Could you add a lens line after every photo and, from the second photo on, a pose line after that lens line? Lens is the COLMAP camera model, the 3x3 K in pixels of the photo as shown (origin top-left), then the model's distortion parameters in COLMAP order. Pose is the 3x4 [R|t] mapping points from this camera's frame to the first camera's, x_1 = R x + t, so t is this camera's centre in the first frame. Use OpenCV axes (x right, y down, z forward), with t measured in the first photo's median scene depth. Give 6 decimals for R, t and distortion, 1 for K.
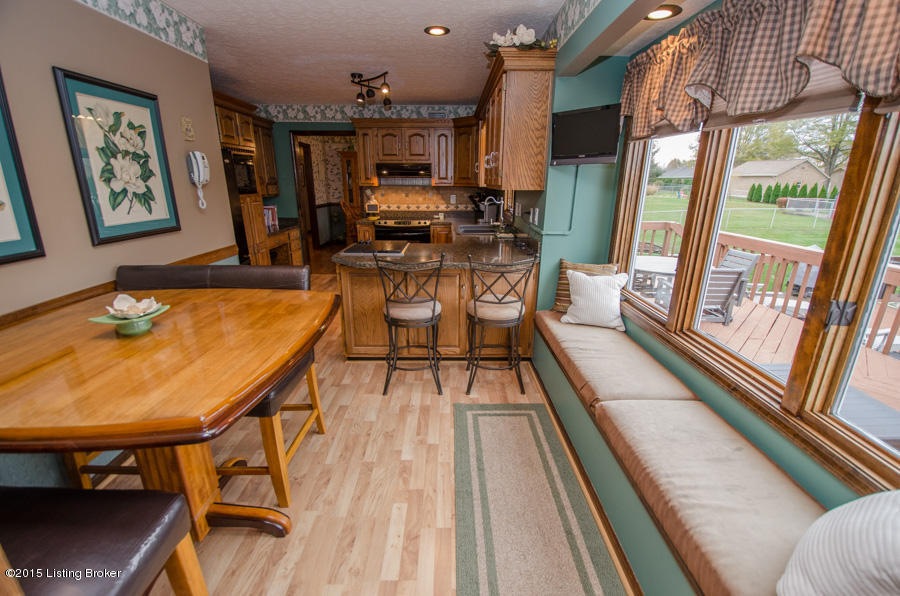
lens RADIAL K [[406.9, 0, 461.9], [0, 406.9, 314.5], [0, 0, 1]] dist [0.022882, -0.026370]
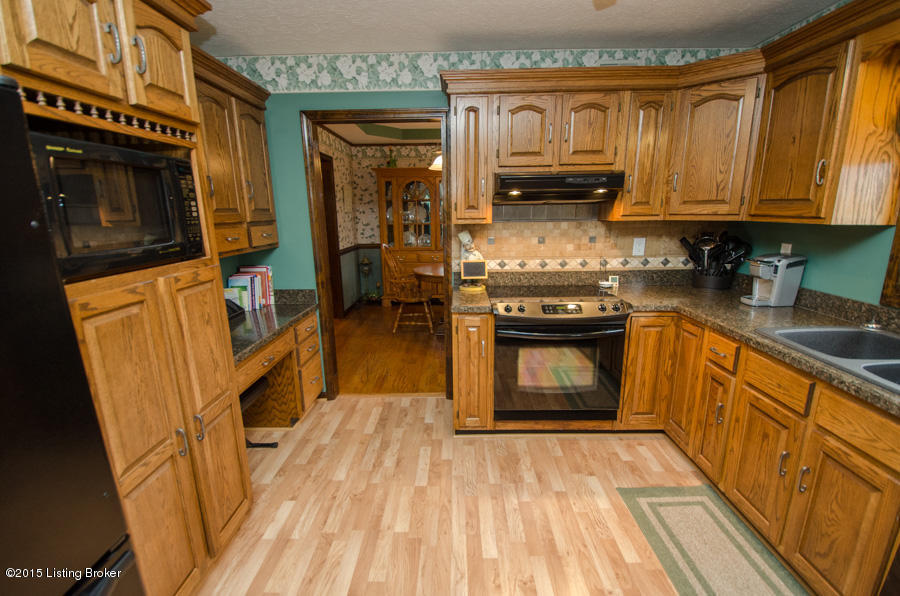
lens RADIAL K [[394.6, 0, 452.2], [0, 394.6, 306.3], [0, 0, 1]] dist [0.019379, -0.023832]
pose [[0.999568, -0.012377, -0.026644, -0.229034], [0.010350, 0.997136, -0.074914, -0.182959], [0.027495, 0.074606, 0.996834, 0.545606]]
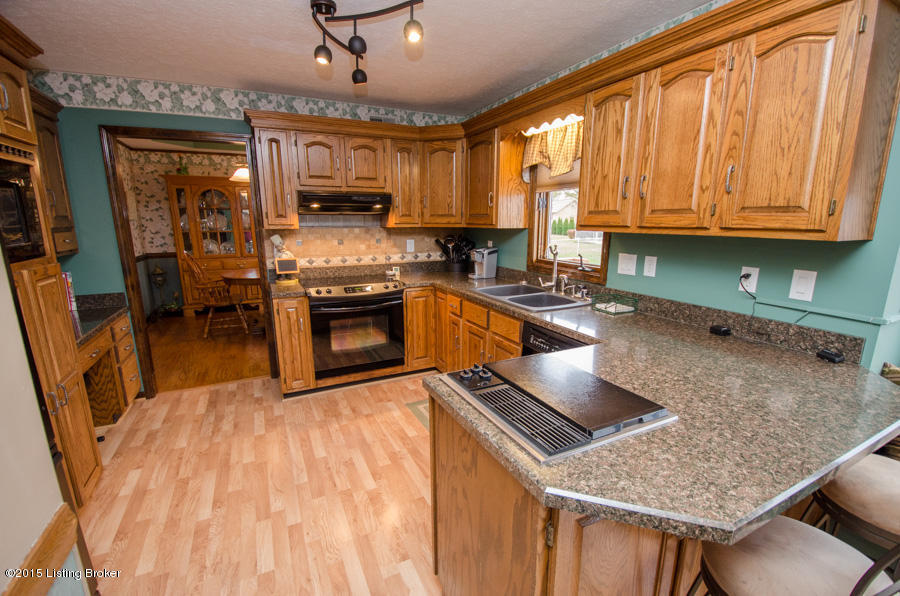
lens RADIAL K [[394.6, 0, 452.2], [0, 394.6, 306.3], [0, 0, 1]] dist [0.019379, -0.023832]
pose [[0.901447, -0.100619, 0.421032, -0.246444], [0.140084, 0.988083, -0.063791, -0.133662], [-0.409596, 0.116485, 0.904800, 0.397043]]
